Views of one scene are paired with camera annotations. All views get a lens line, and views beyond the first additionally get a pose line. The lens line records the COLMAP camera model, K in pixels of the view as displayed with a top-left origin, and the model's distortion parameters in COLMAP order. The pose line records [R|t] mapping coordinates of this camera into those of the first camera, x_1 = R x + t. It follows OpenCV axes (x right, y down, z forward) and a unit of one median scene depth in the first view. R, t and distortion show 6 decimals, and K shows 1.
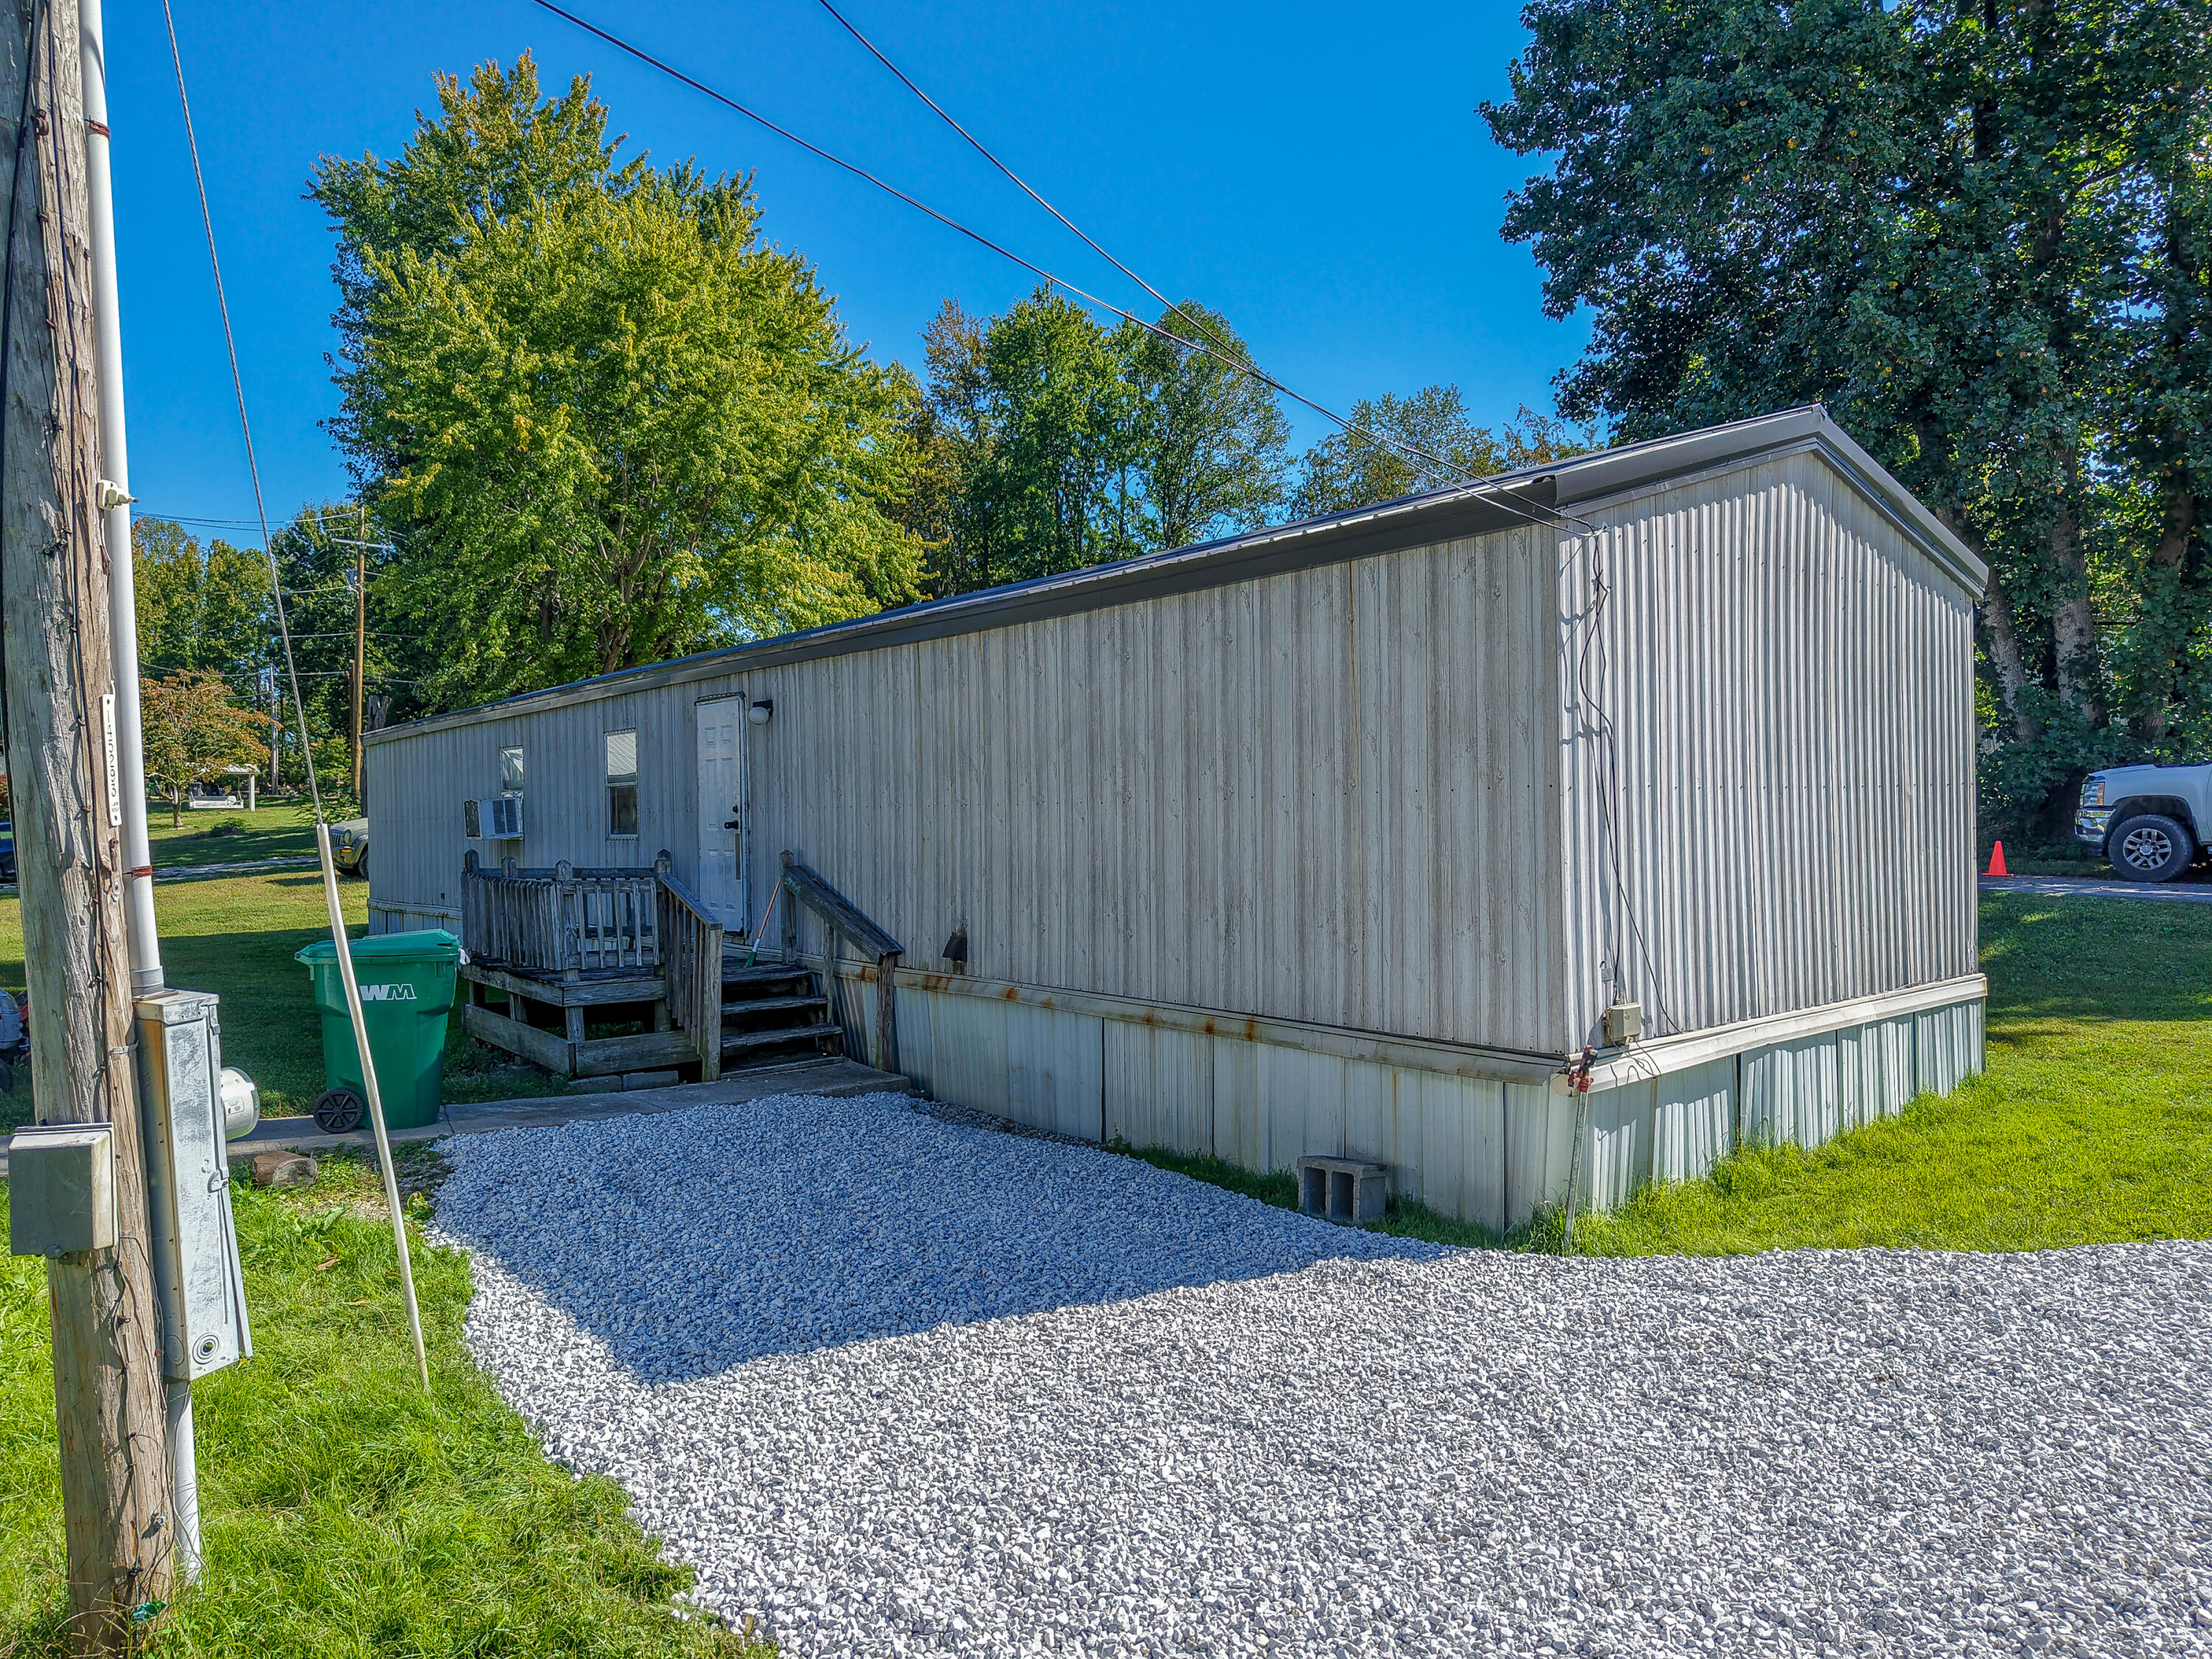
lens RADIAL K [[1492.4, 0, 1106.0], [0, 1492.4, 829.5], [0, 0, 1]] dist [0.019869, -0.028940]
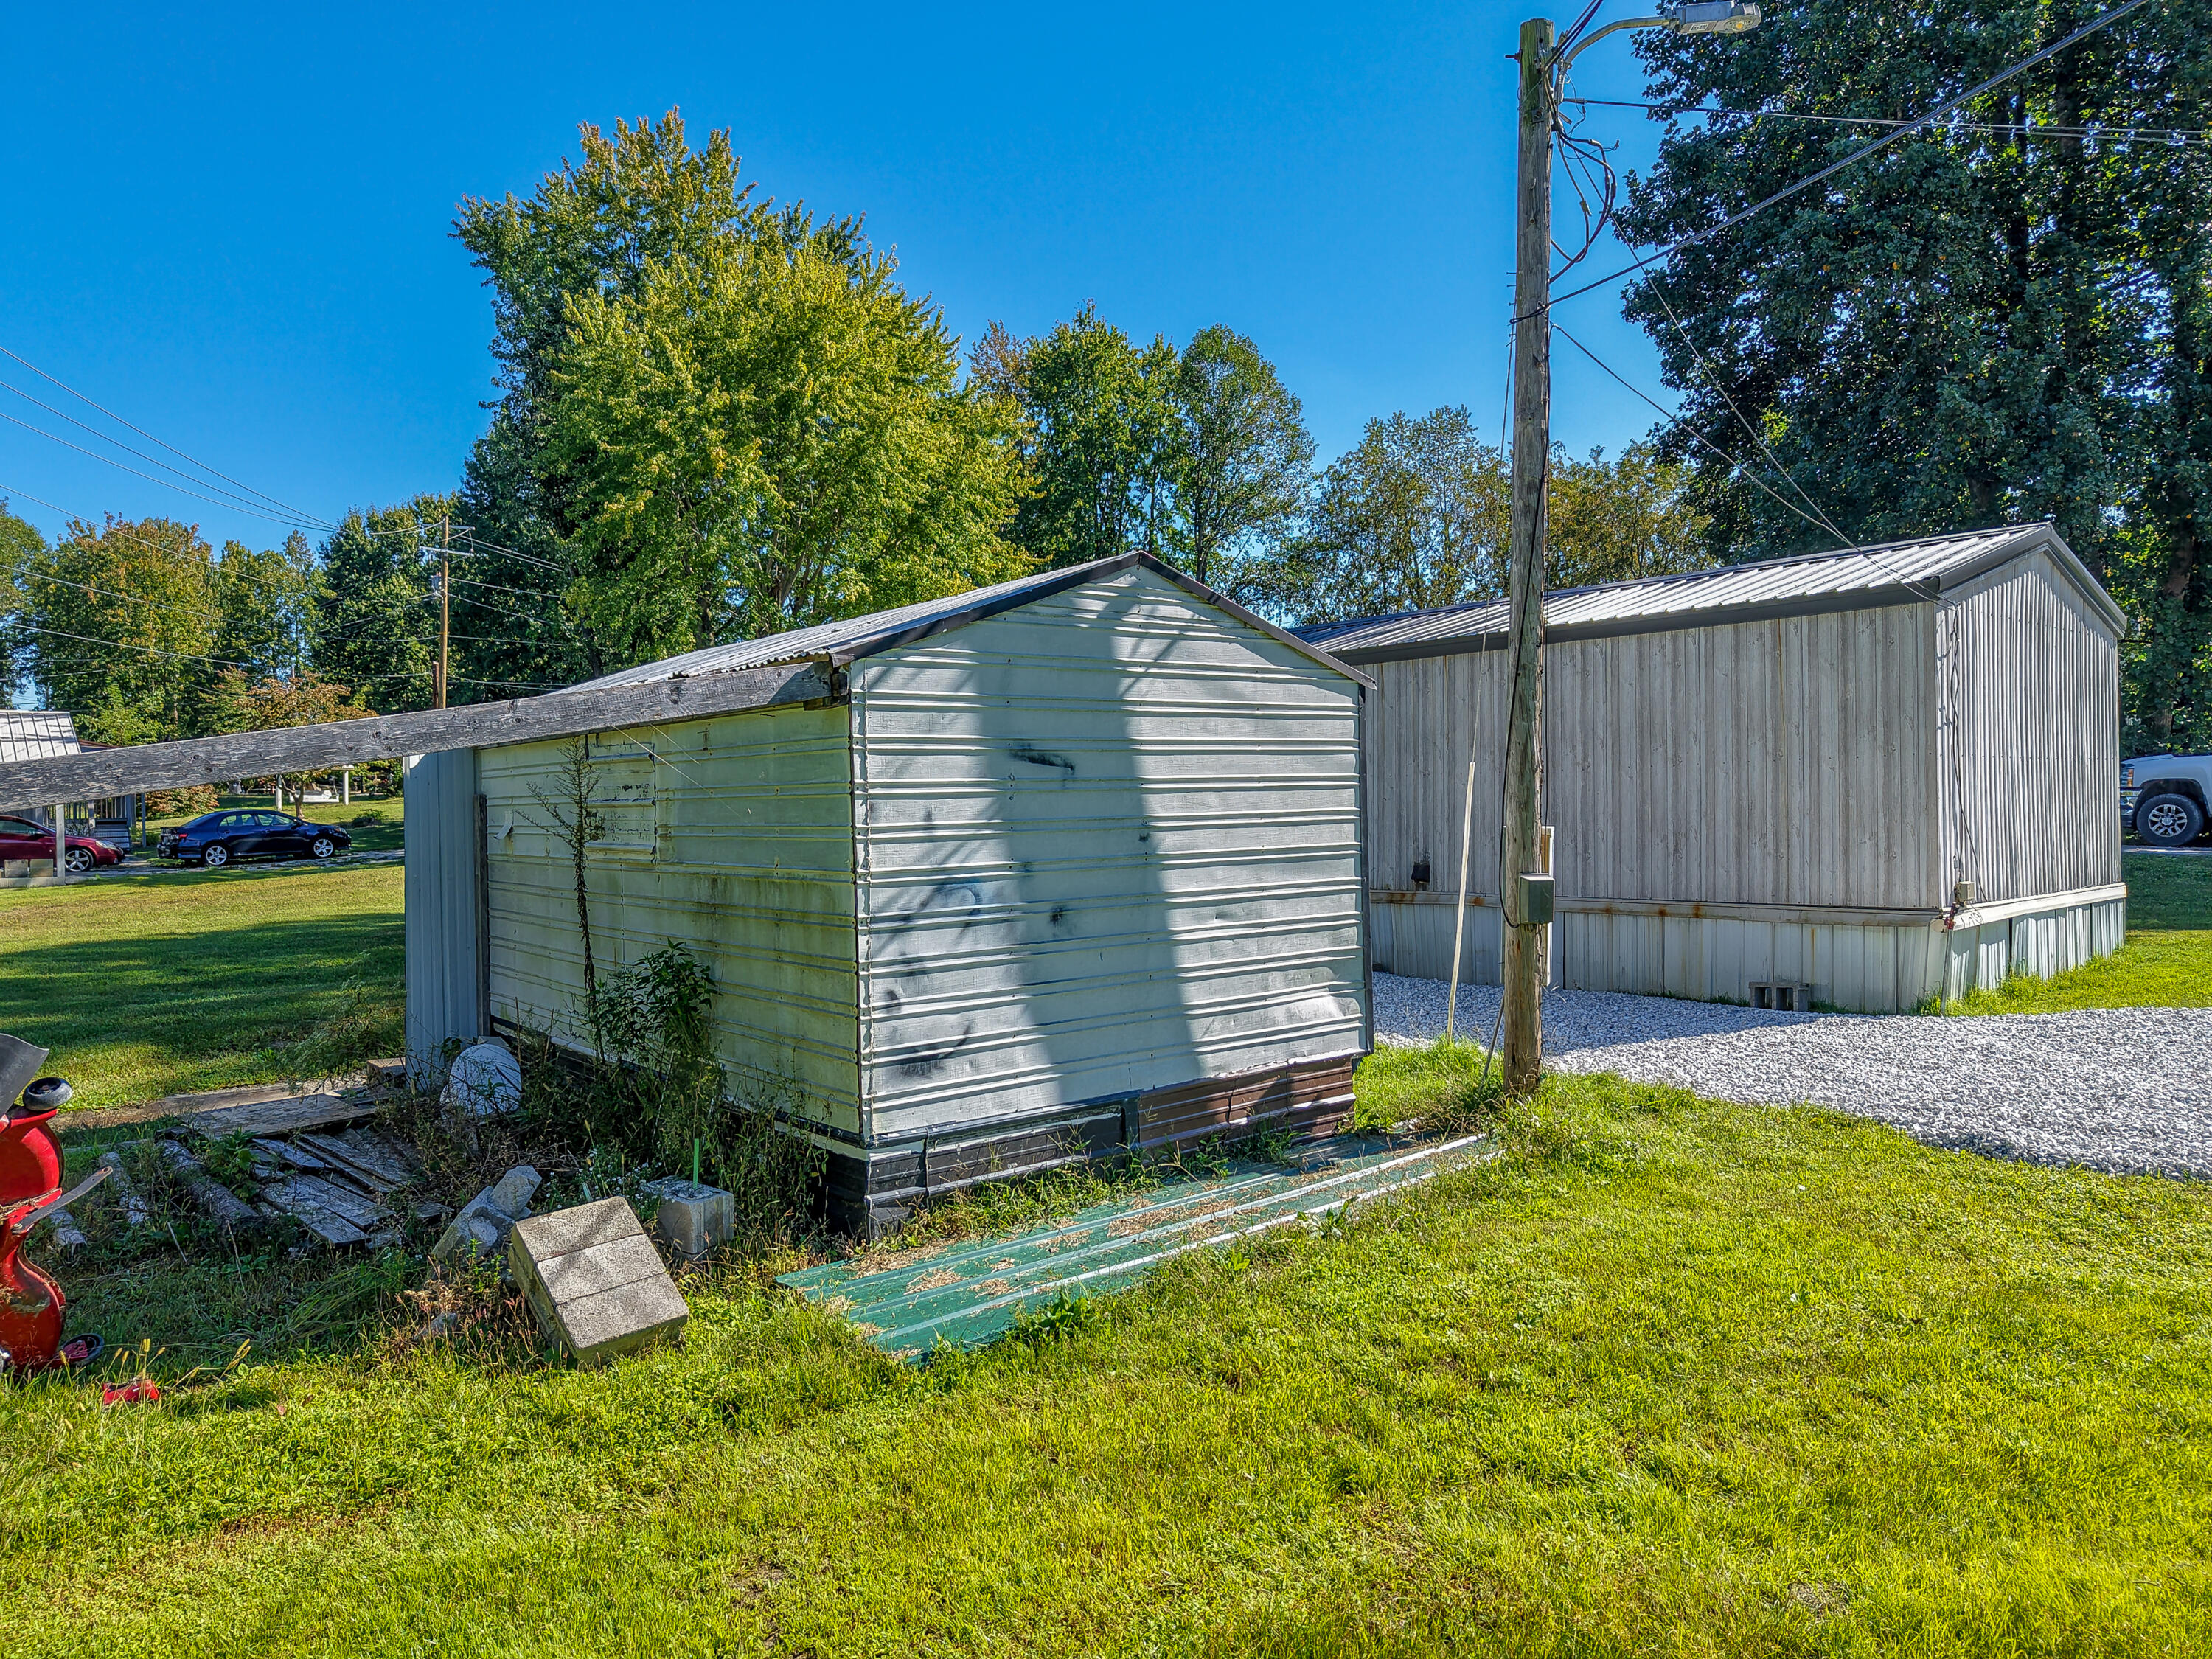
lens RADIAL K [[1492.4, 0, 1106.0], [0, 1492.4, 829.5], [0, 0, 1]] dist [0.019869, -0.028940]
pose [[0.999486, -0.000684, 0.032064, -0.180940], [0.000703, 1.000000, -0.000597, 0.014968], [-0.032063, 0.000619, 0.999486, -0.178457]]
